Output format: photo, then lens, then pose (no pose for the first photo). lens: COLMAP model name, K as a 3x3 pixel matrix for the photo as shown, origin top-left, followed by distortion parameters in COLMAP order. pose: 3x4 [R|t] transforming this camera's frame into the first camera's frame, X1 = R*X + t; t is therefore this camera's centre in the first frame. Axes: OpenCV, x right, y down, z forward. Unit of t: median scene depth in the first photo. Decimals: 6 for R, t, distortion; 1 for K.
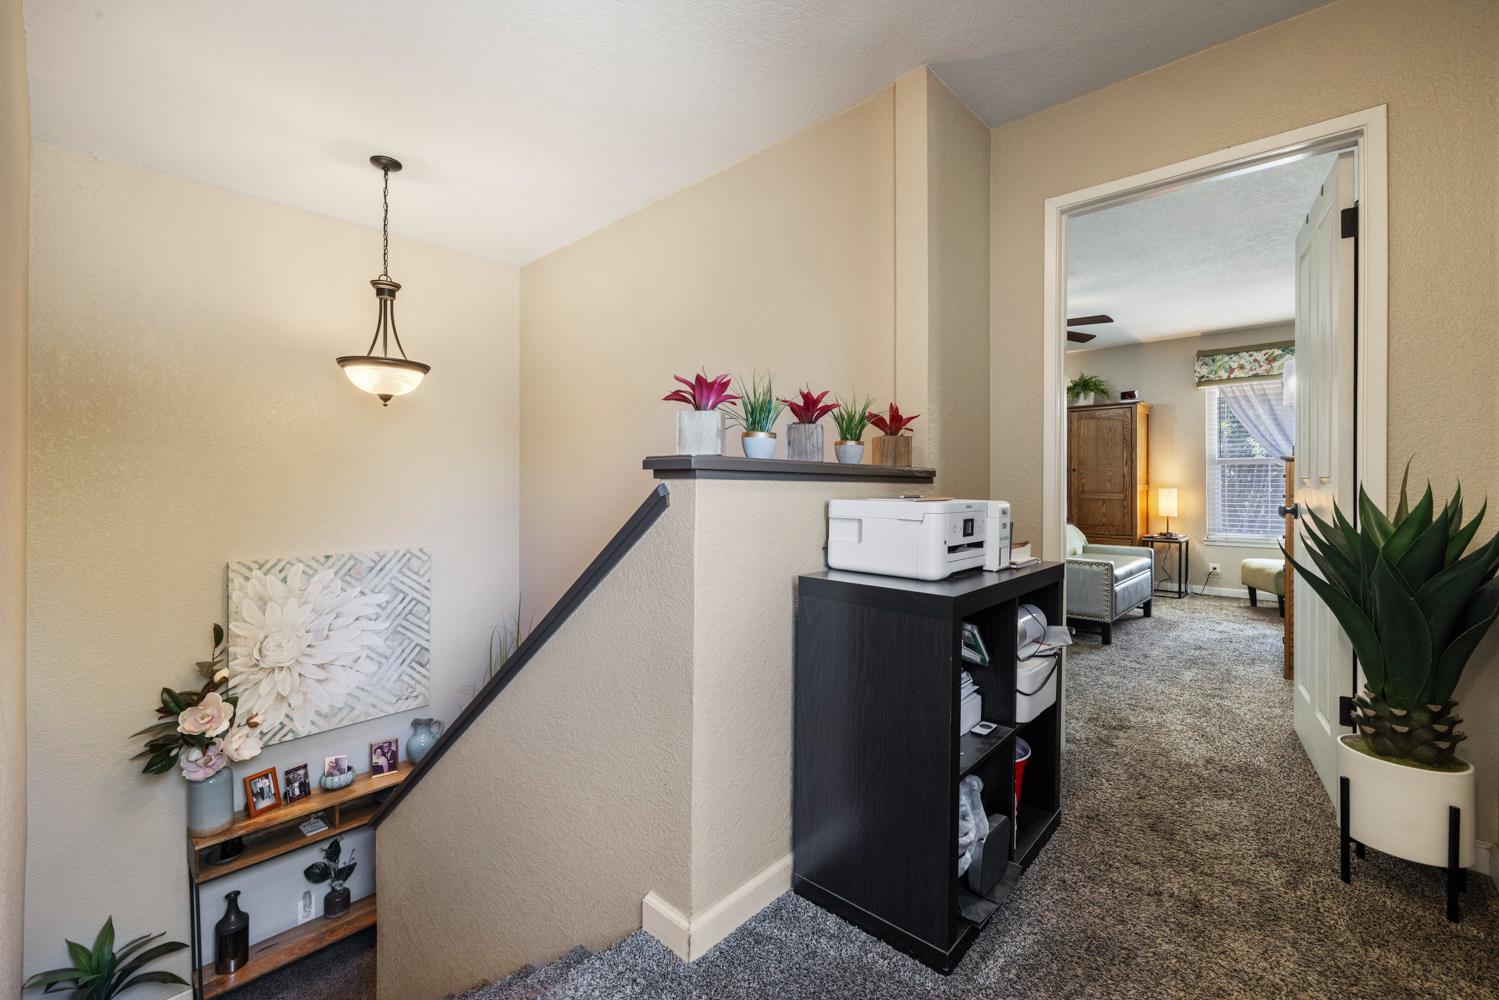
lens RADIAL K [[627.3, 0, 747.2], [0, 627.3, 496.0], [0, 0, 1]] dist [-0.001927, 0.000060]
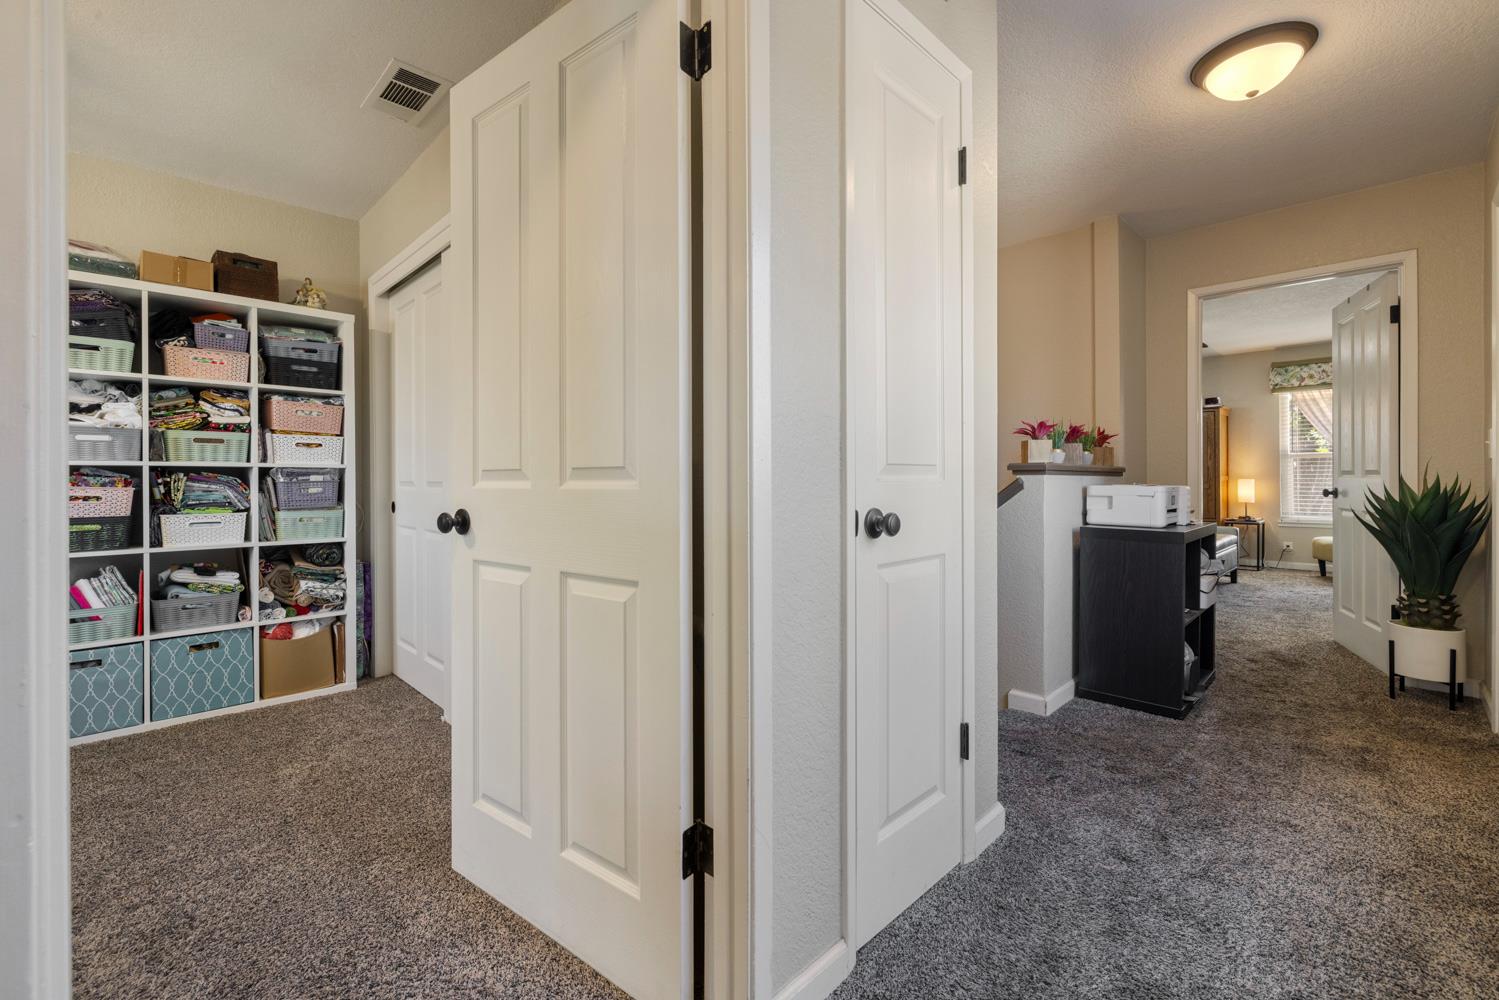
lens RADIAL K [[630.7, 0, 748.8], [0, 630.7, 491.4], [0, 0, 1]] dist [-0.000709, 0.000199]
pose [[0.998765, -0.007009, -0.049196, -0.659615], [0.007061, 0.999975, 0.000887, 0.012034], [0.049189, -0.001233, 0.998789, -0.744655]]
